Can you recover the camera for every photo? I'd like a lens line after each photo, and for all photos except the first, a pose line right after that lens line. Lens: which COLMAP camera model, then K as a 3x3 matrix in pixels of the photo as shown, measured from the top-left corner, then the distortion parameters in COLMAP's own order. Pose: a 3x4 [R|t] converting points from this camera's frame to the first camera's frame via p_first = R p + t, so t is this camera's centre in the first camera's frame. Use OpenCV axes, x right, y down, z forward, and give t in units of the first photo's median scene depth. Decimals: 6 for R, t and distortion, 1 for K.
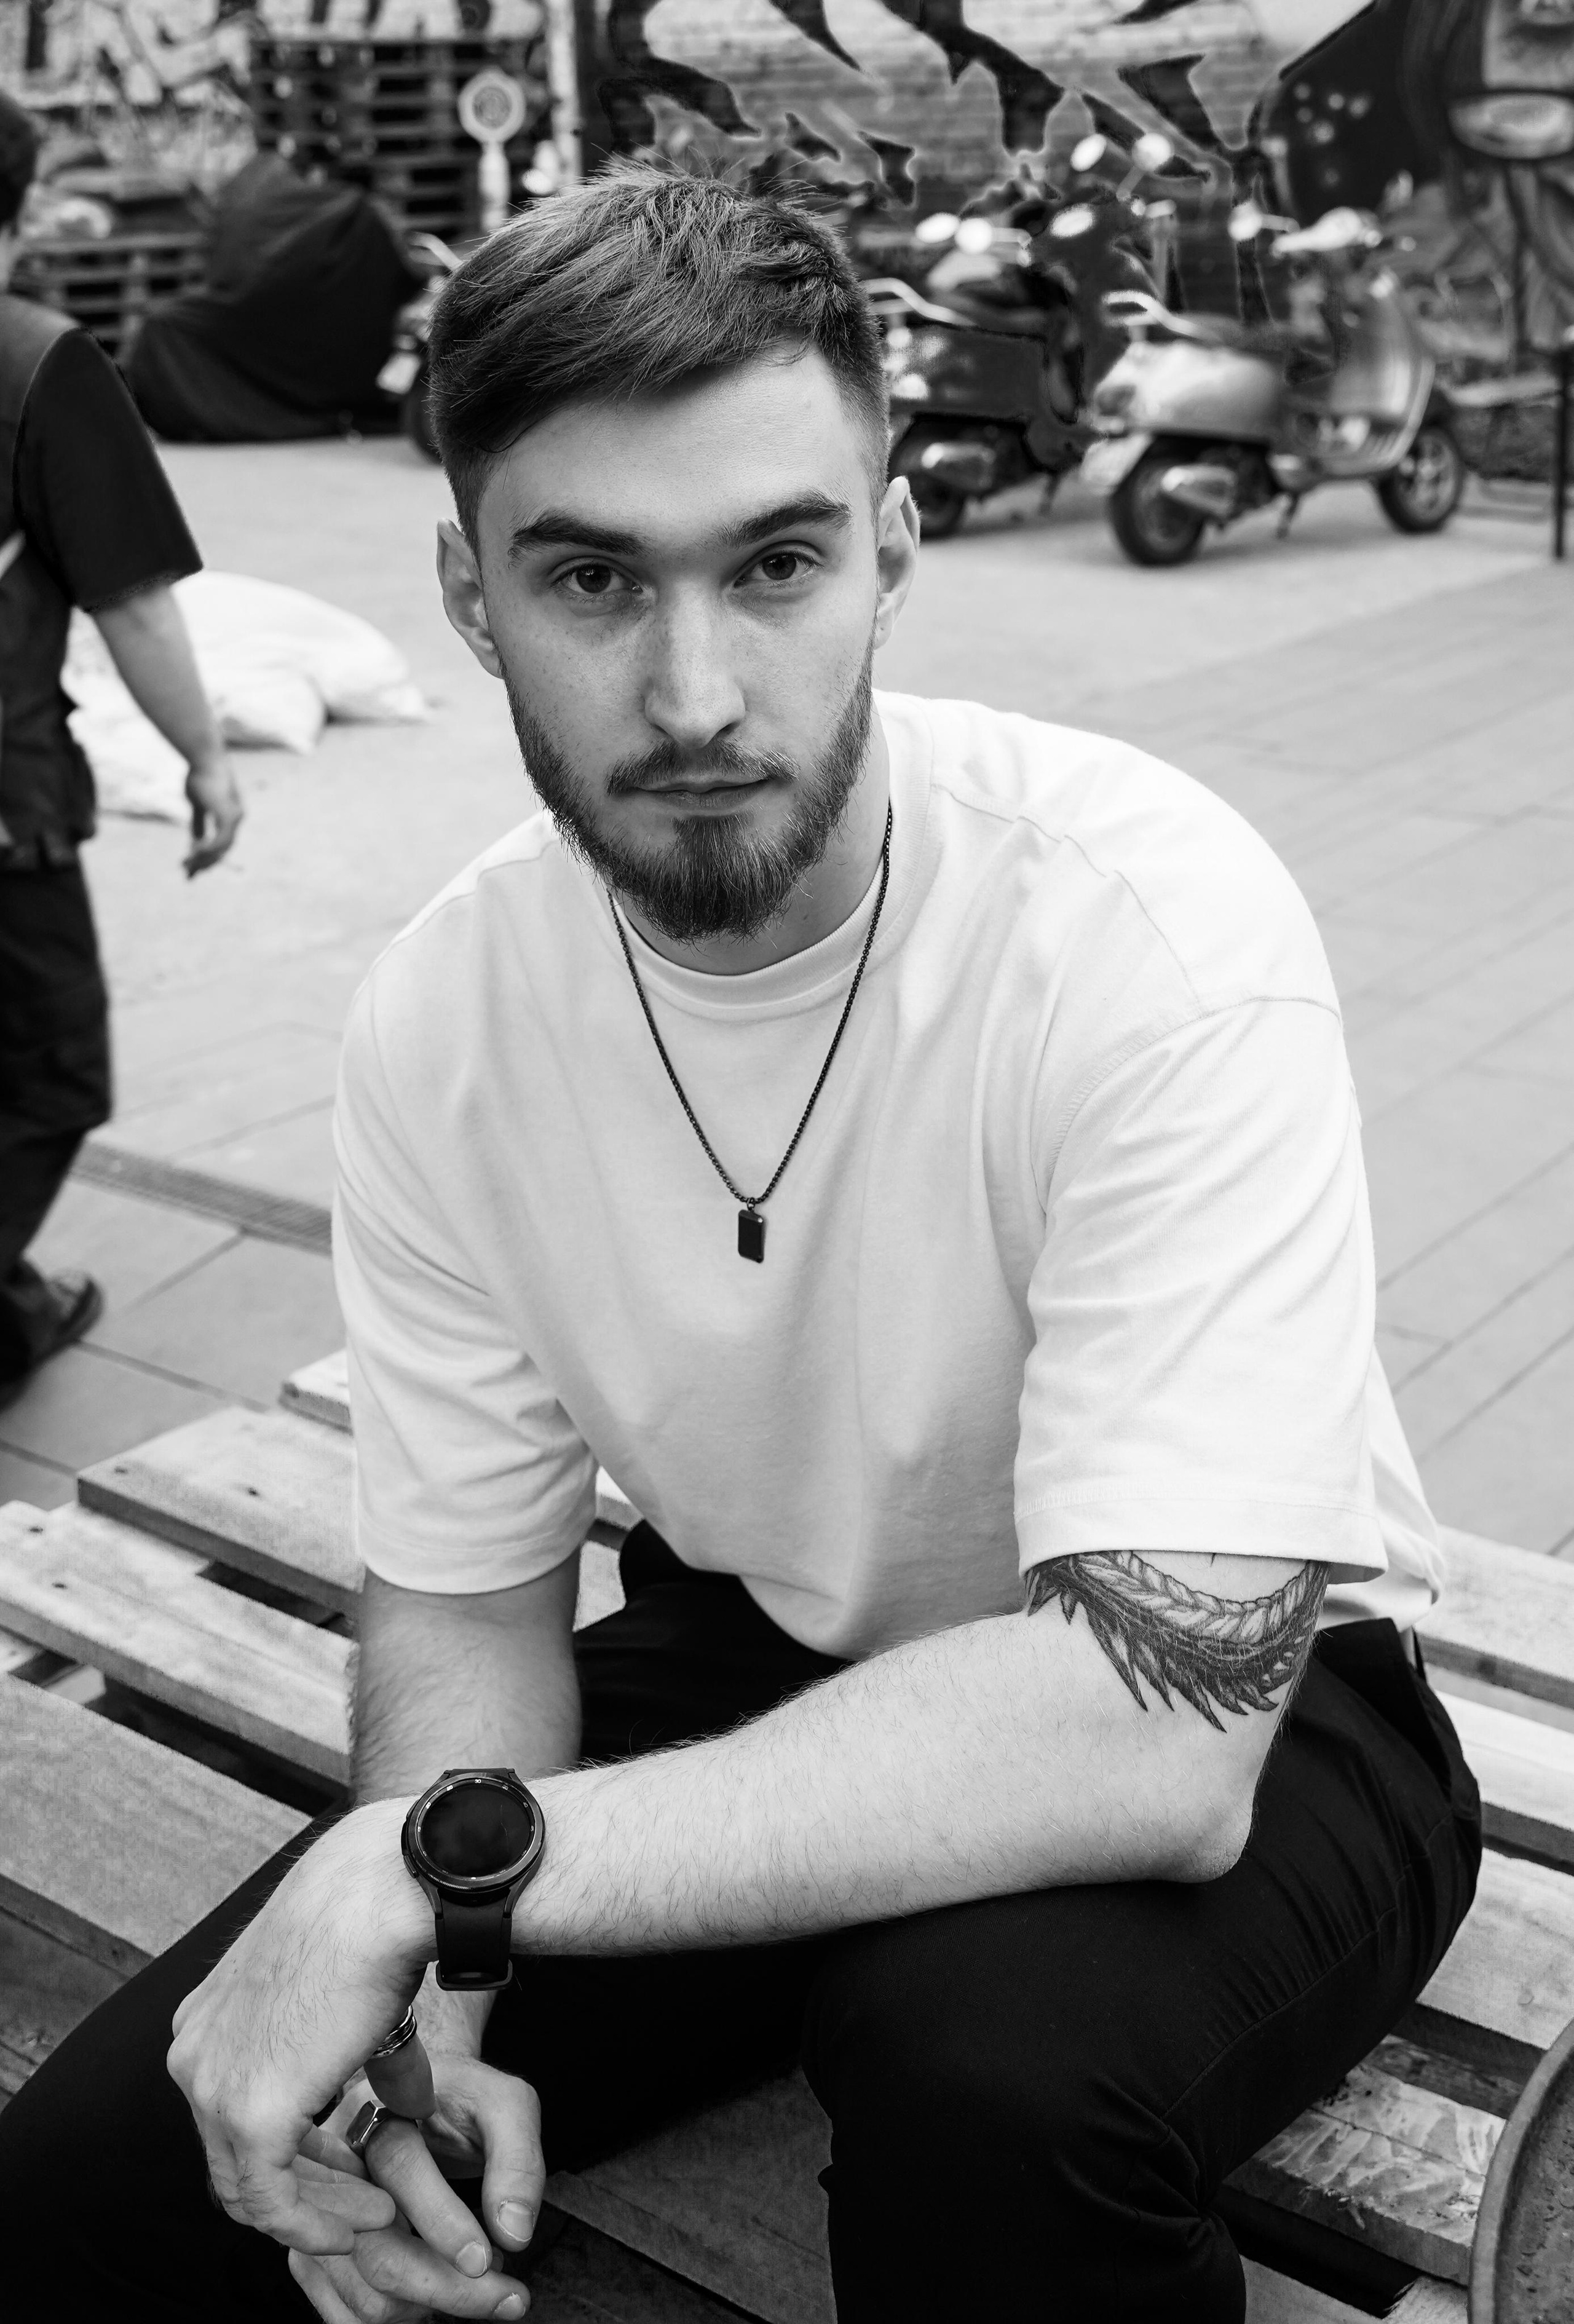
lens RADIAL K [[2985.1, 0, 774.3], [0, 2985.1, 1093.5], [0, 0, 1]] dist [-0.053066, 0.000000]
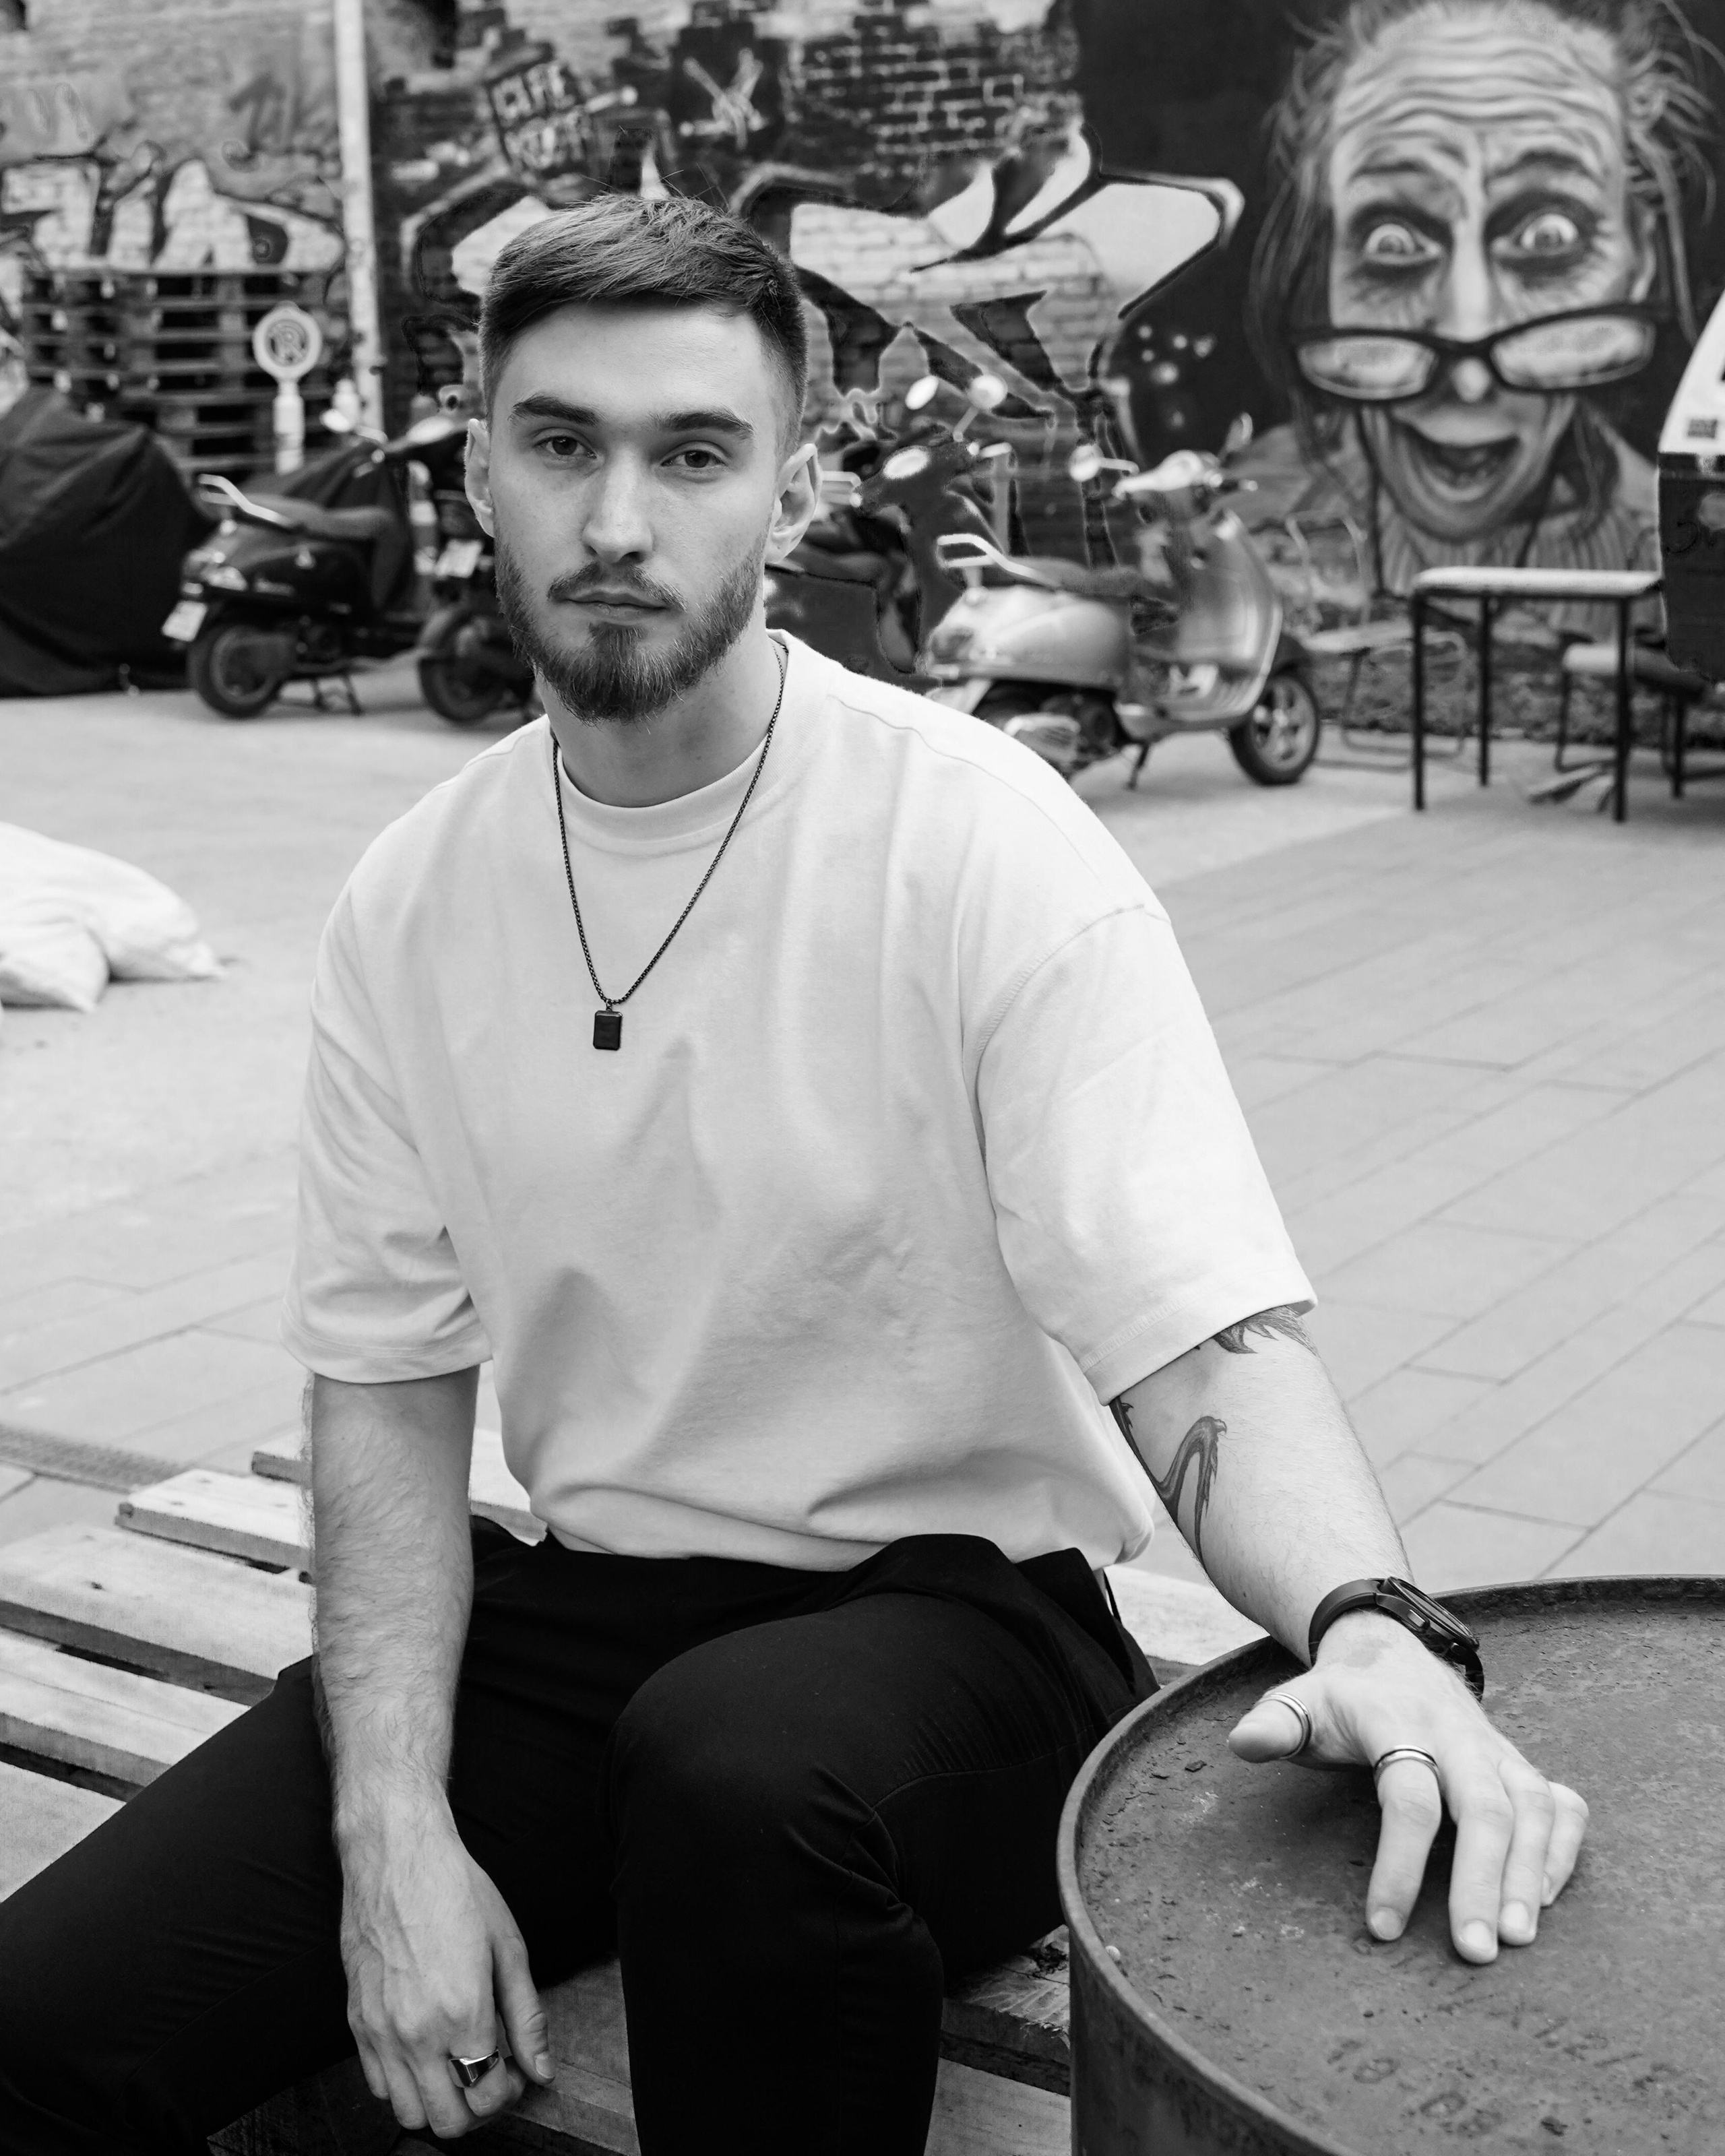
lens RADIAL K [[3815.8, 0, 855.9], [0, 3815.8, 1075.1], [0, 0, 1]] dist [-0.112649, 0.000000]
pose [[0.997815, -0.003343, 0.065979, 0.003573], [0.012025, 0.991226, -0.131631, 0.059857], [-0.064960, 0.132137, 0.989101, -0.174611]]
